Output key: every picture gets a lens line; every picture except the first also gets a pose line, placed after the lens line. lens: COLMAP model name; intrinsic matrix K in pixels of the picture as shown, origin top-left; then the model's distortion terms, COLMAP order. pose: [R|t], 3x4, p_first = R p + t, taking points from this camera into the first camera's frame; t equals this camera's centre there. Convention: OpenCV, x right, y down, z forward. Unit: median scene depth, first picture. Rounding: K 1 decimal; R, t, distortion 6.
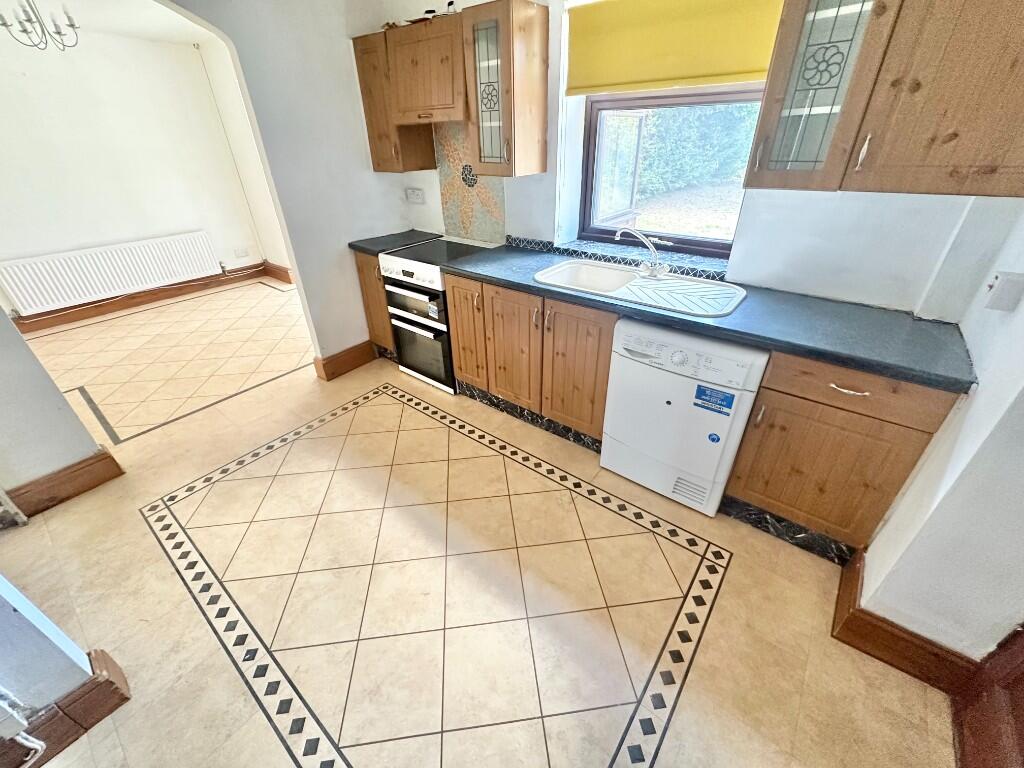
lens RADIAL K [[408.8, 0, 513.8], [0, 408.8, 383.5], [0, 0, 1]] dist [-0.004740, 0.000622]
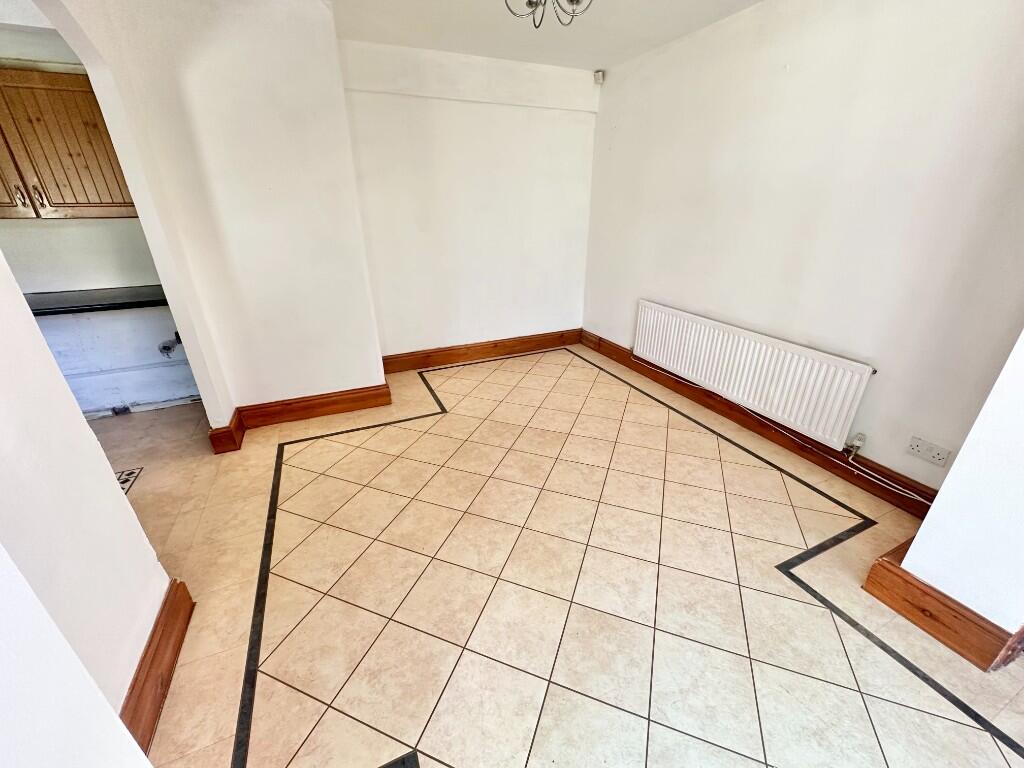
lens RADIAL K [[408.8, 0, 513.1], [0, 408.8, 377.3], [0, 0, 1]] dist [-0.004740, 0.000622]
pose [[-0.461524, 0.367402, -0.807472, -0.473338], [-0.449891, 0.687548, 0.569979, -0.907081], [0.764587, 0.626333, -0.152029, 1.595922]]
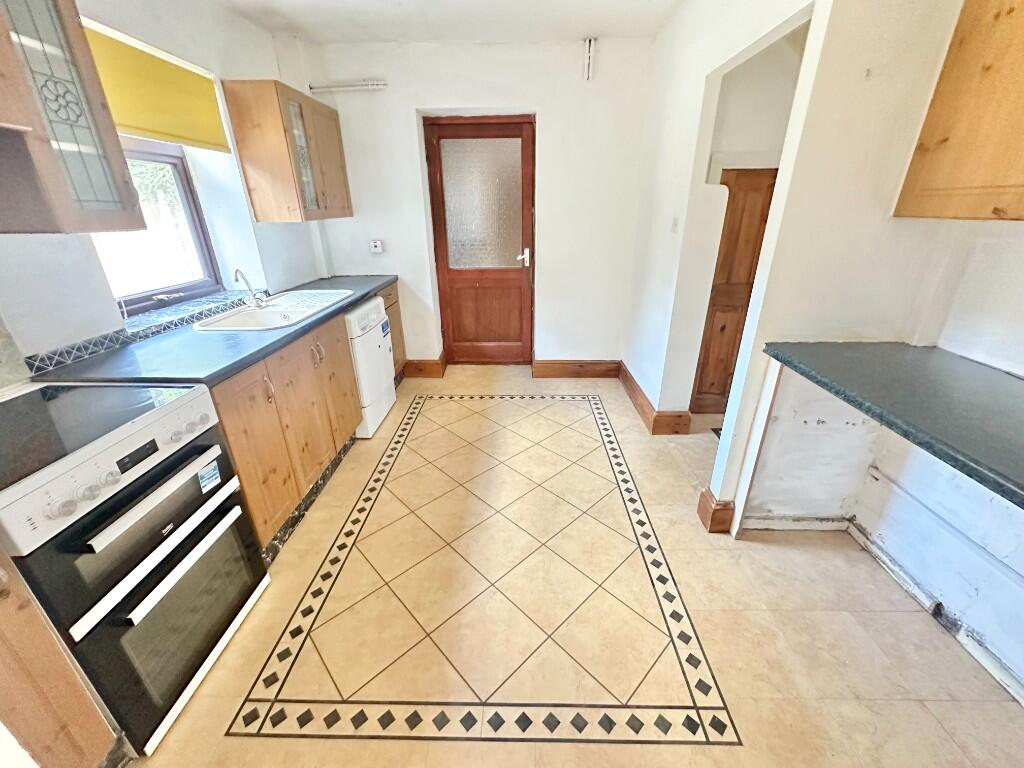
lens RADIAL K [[408.8, 0, 511.9], [0, 408.8, 383.7], [0, 0, 1]] dist [-0.004740, 0.000622]
pose [[-0.600707, -0.289256, 0.745307, -0.865675], [0.434754, 0.664166, 0.608171, -0.446928], [-0.670925, 0.689358, -0.273214, 0.881083]]
